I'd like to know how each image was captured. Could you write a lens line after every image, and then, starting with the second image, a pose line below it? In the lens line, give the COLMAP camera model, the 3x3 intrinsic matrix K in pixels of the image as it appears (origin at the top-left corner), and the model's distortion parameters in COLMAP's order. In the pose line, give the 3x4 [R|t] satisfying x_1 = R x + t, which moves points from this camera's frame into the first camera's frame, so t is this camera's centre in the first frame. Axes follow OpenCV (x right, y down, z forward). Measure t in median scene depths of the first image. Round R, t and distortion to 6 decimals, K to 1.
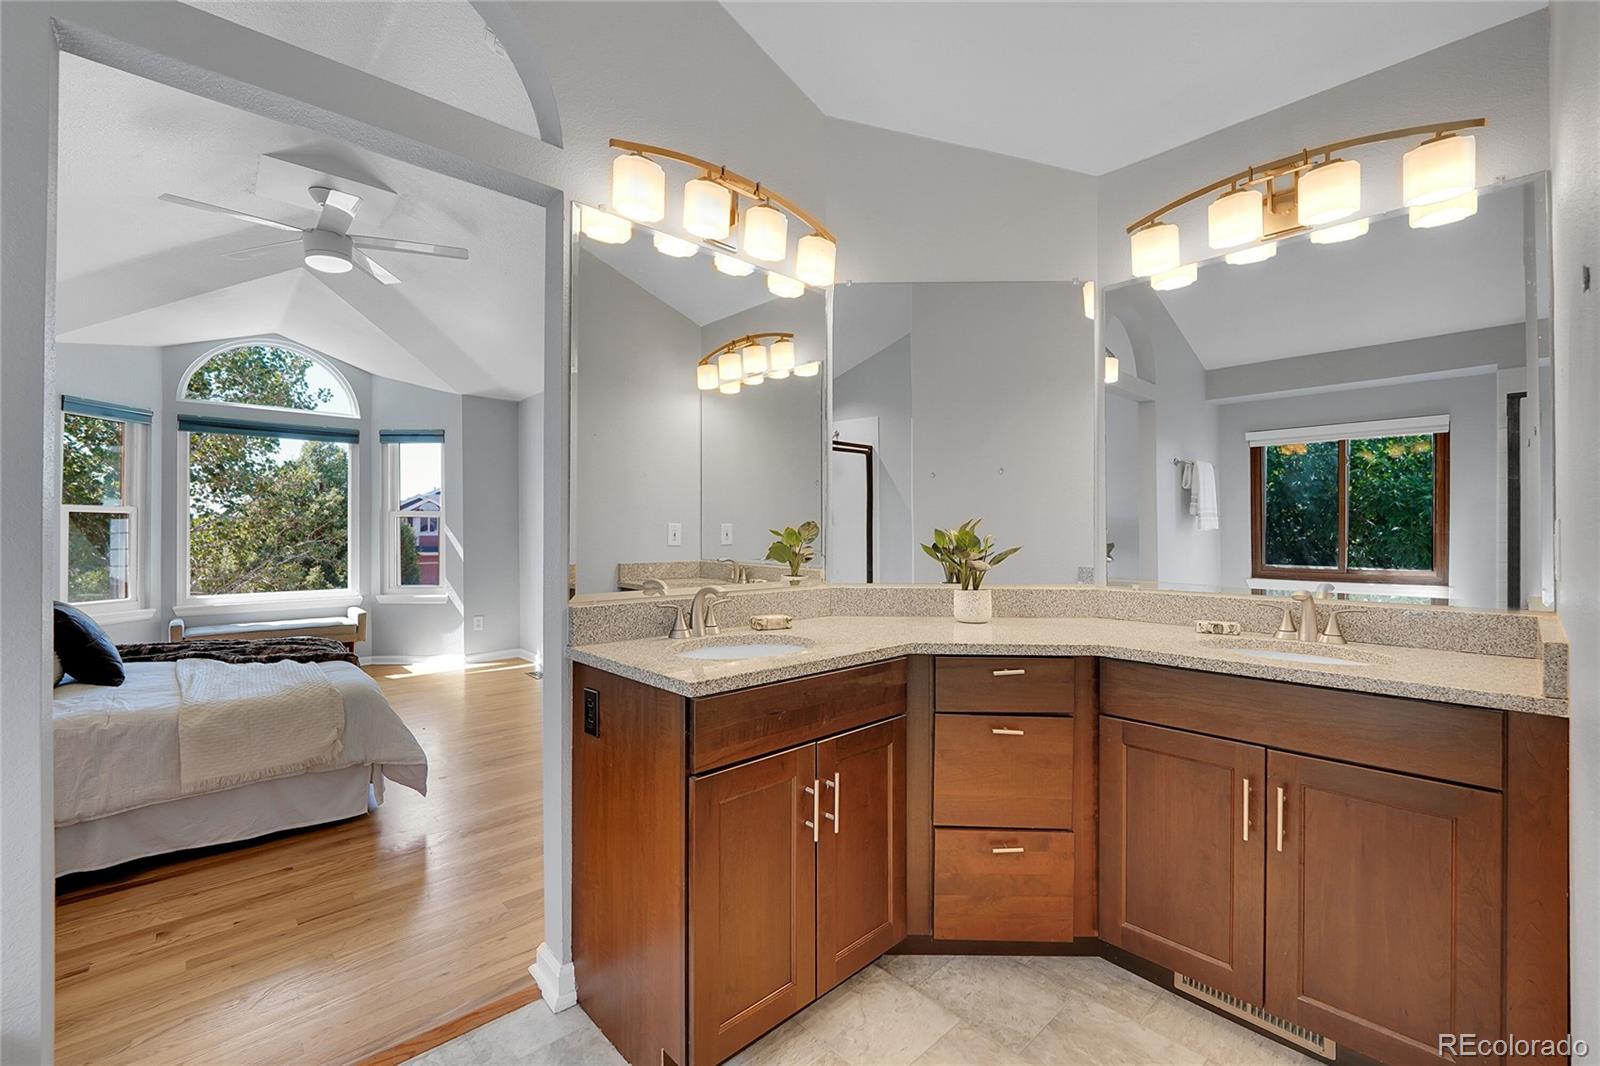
lens RADIAL K [[650.0, 0, 800.0], [0, 650.0, 533.0], [0, 0, 1]] dist [-0.012620, 0.000113]
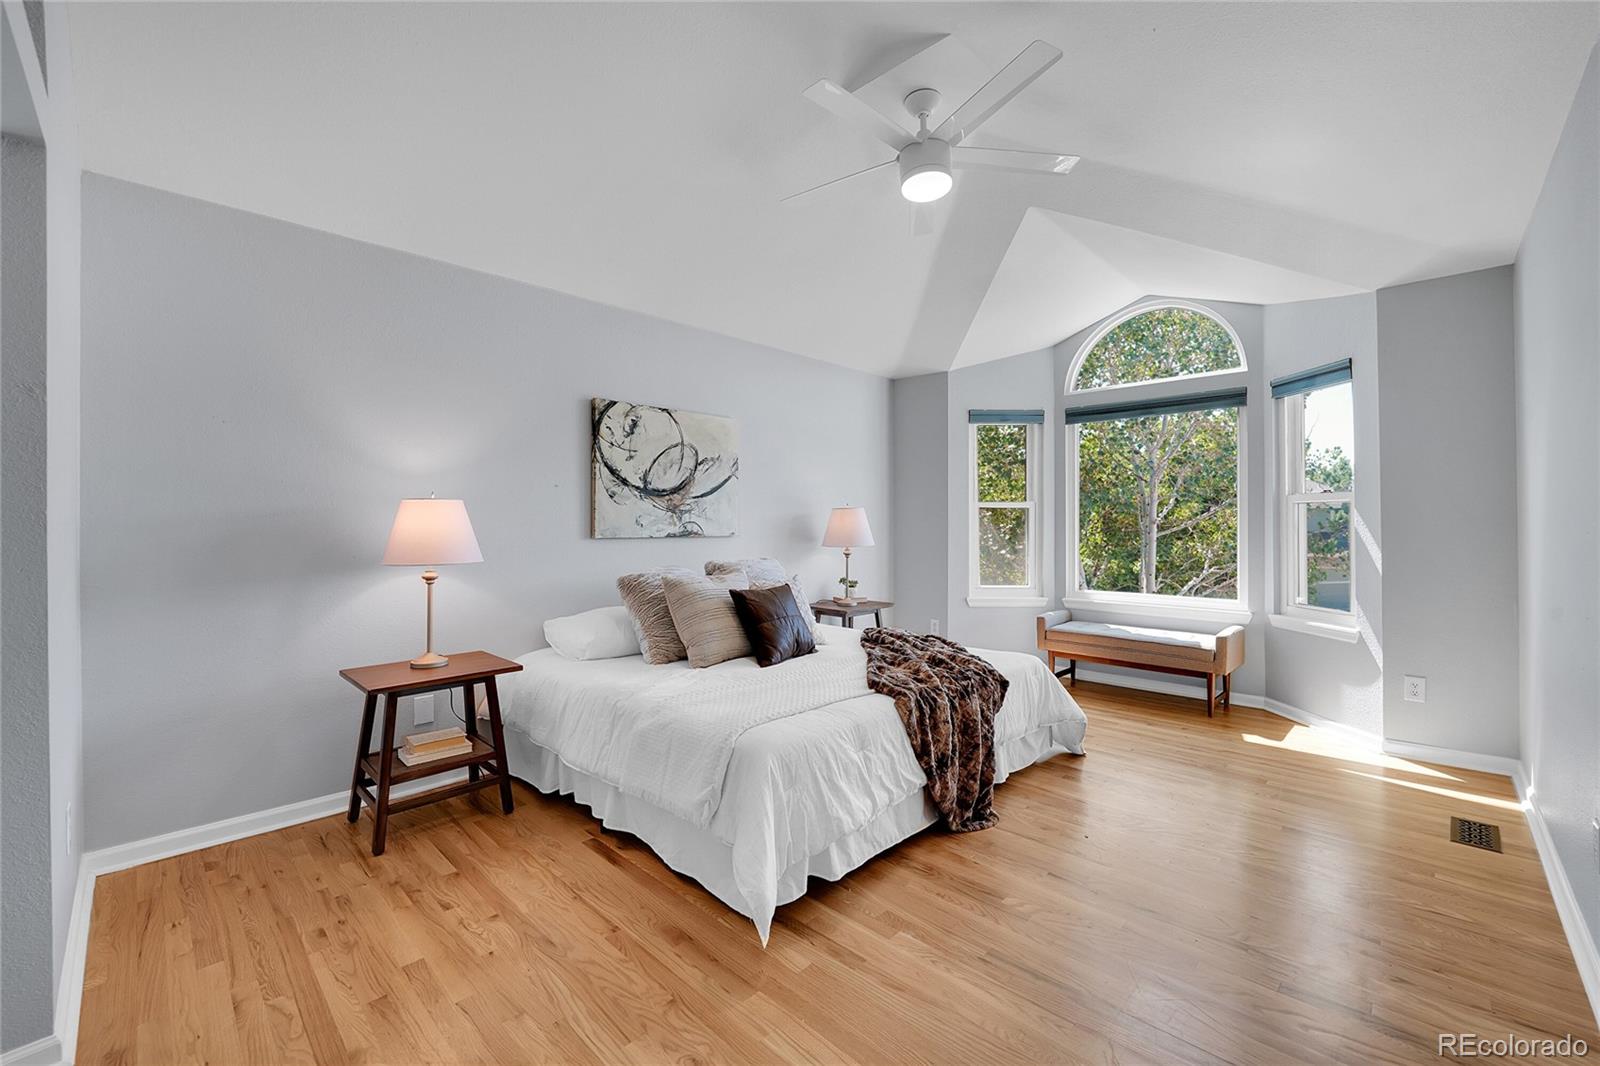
lens RADIAL K [[650.0, 0, 800.0], [0, 650.0, 533.0], [0, 0, 1]] dist [-0.012620, 0.000113]
pose [[0.063894, 0.017874, -0.997797, 0.022440], [-0.001392, 0.999840, 0.017821, -0.005435], [0.997956, 0.000251, 0.063908, 0.443479]]
